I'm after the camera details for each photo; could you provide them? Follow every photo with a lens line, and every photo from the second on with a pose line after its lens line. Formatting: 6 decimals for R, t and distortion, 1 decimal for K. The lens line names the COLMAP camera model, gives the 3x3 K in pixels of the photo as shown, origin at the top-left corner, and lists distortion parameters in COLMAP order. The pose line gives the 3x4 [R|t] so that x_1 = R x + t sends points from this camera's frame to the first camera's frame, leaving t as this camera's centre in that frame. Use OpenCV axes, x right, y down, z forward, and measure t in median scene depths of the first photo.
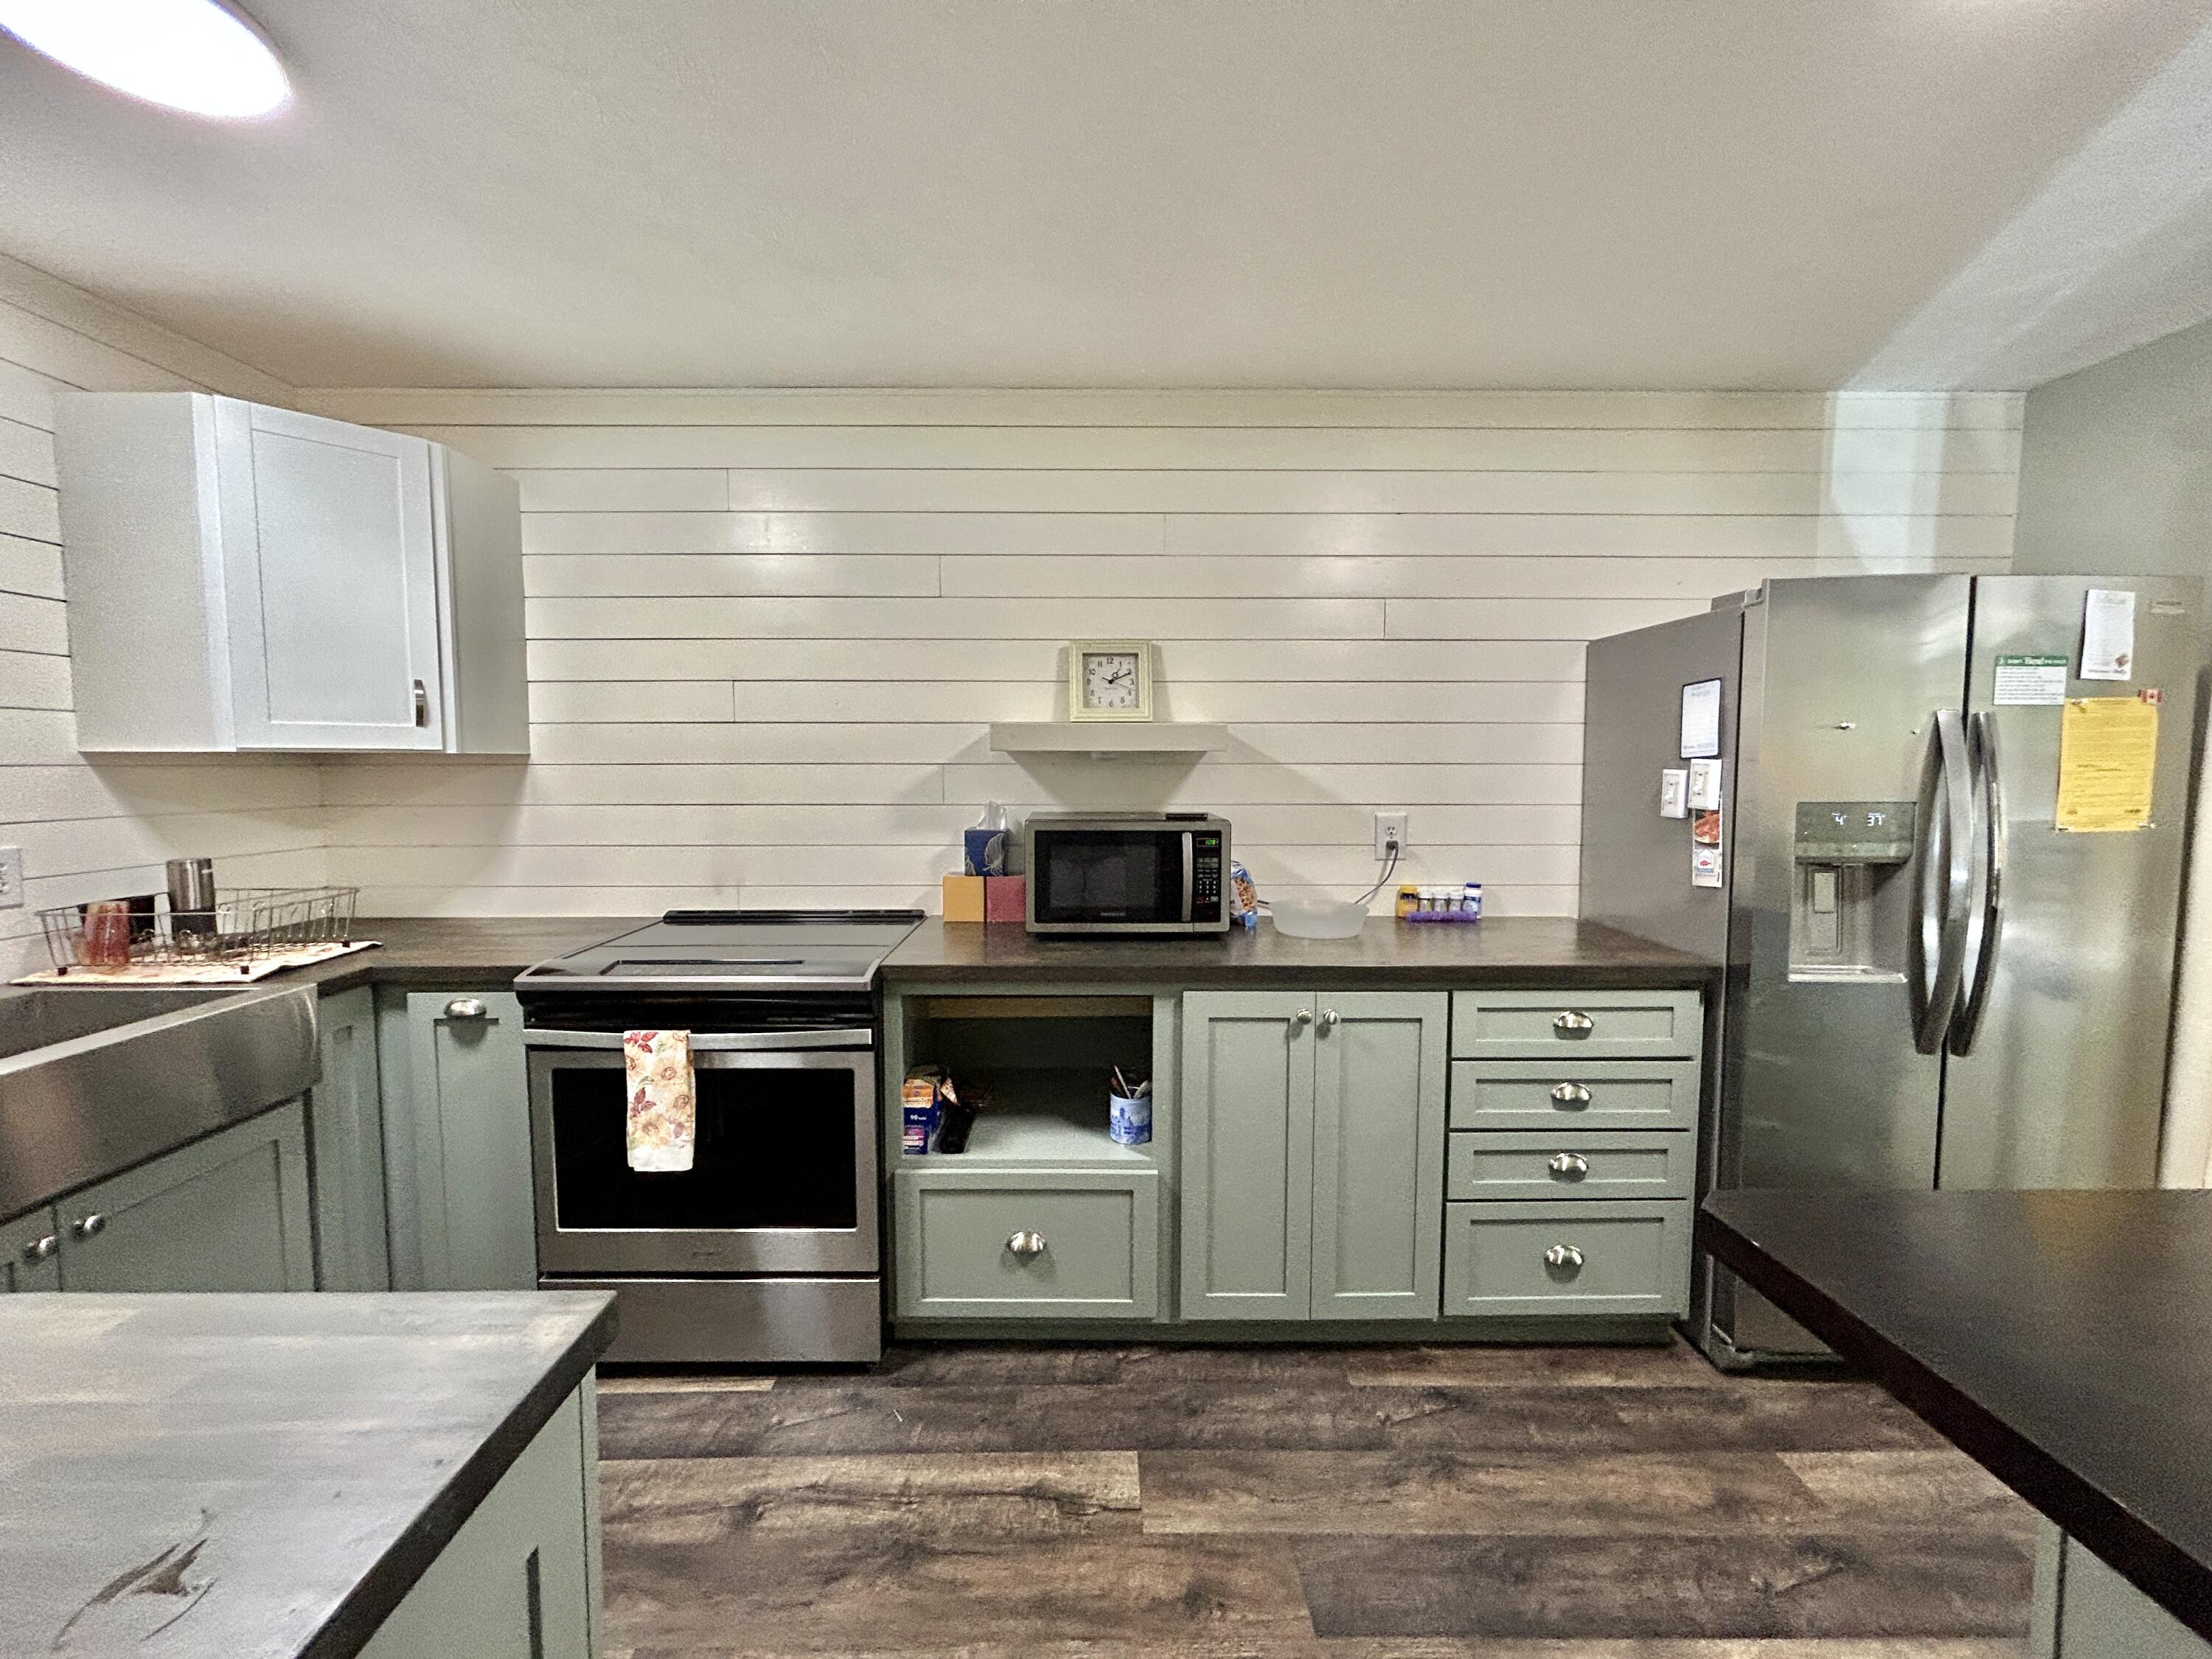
lens RADIAL K [[887.2, 0, 1106.0], [0, 887.2, 829.5], [0, 0, 1]] dist [0.002052, 0.000317]
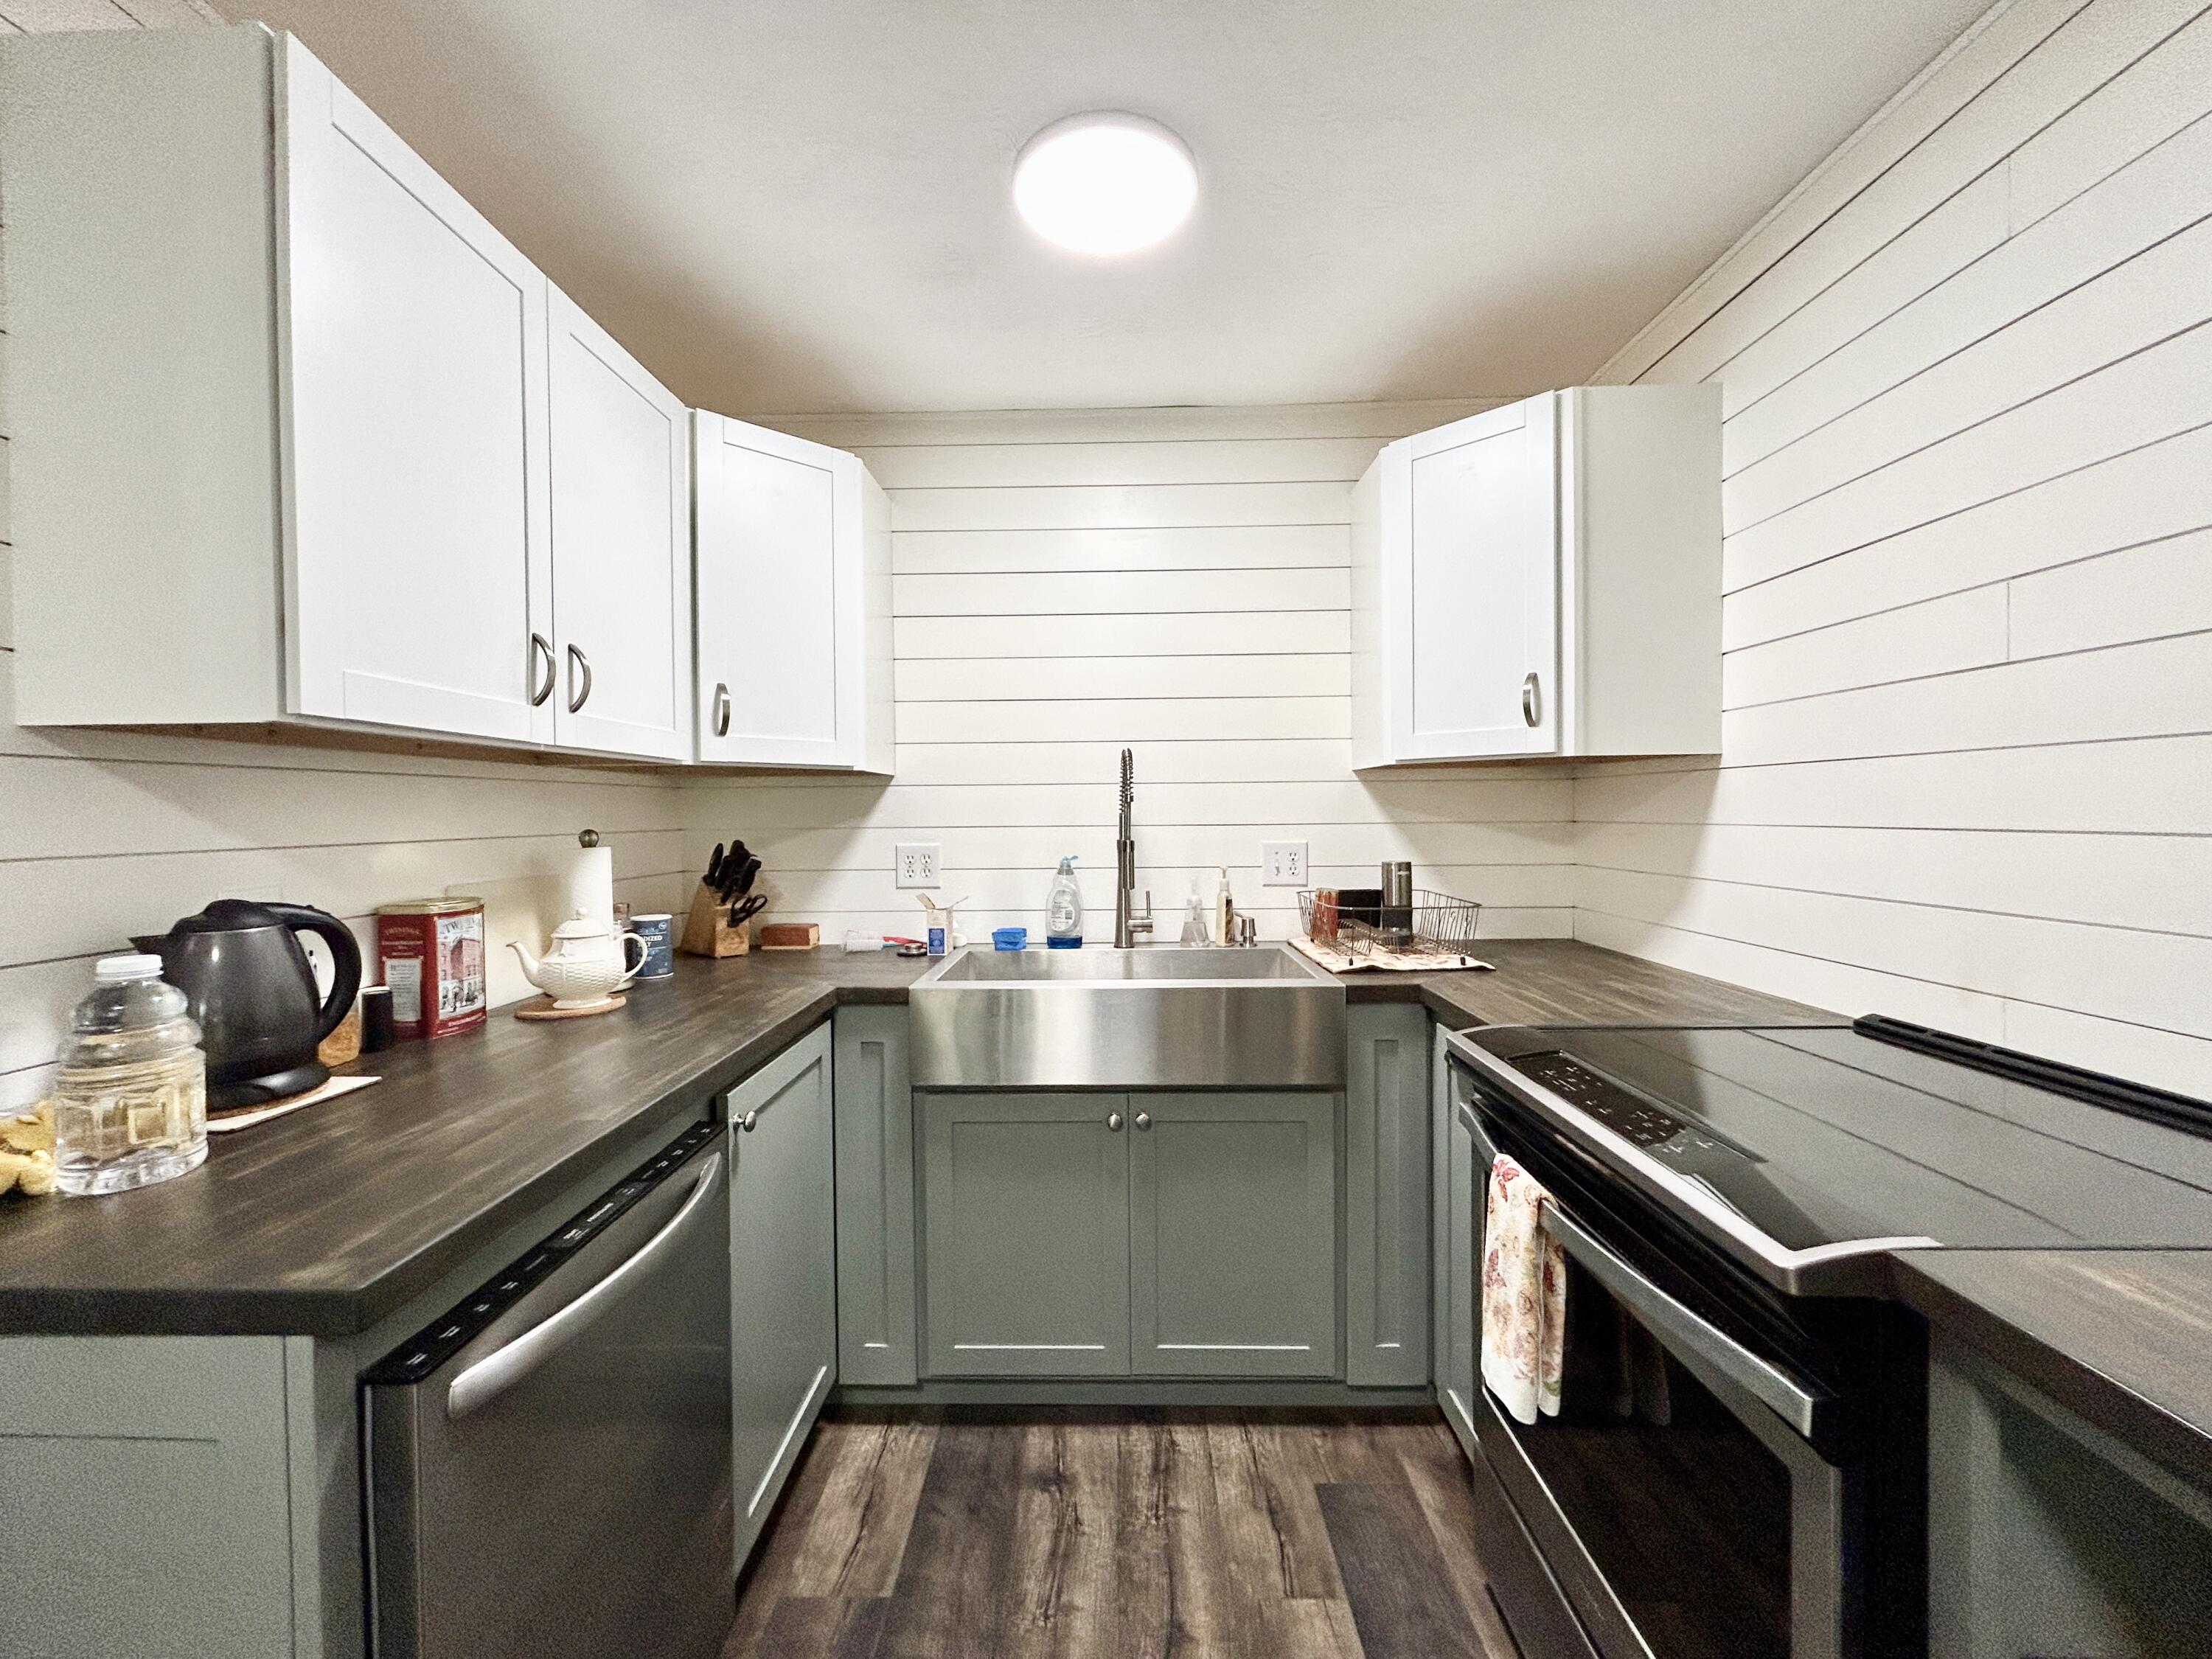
lens RADIAL K [[909.8, 0, 1106.0], [0, 909.8, 829.5], [0, 0, 1]] dist [-0.000848, 0.000036]
pose [[-0.035916, 0.020927, -0.999136, 0.130698], [-0.065200, 0.997602, 0.023238, -0.009323], [0.997226, 0.065978, -0.034466, 0.625120]]
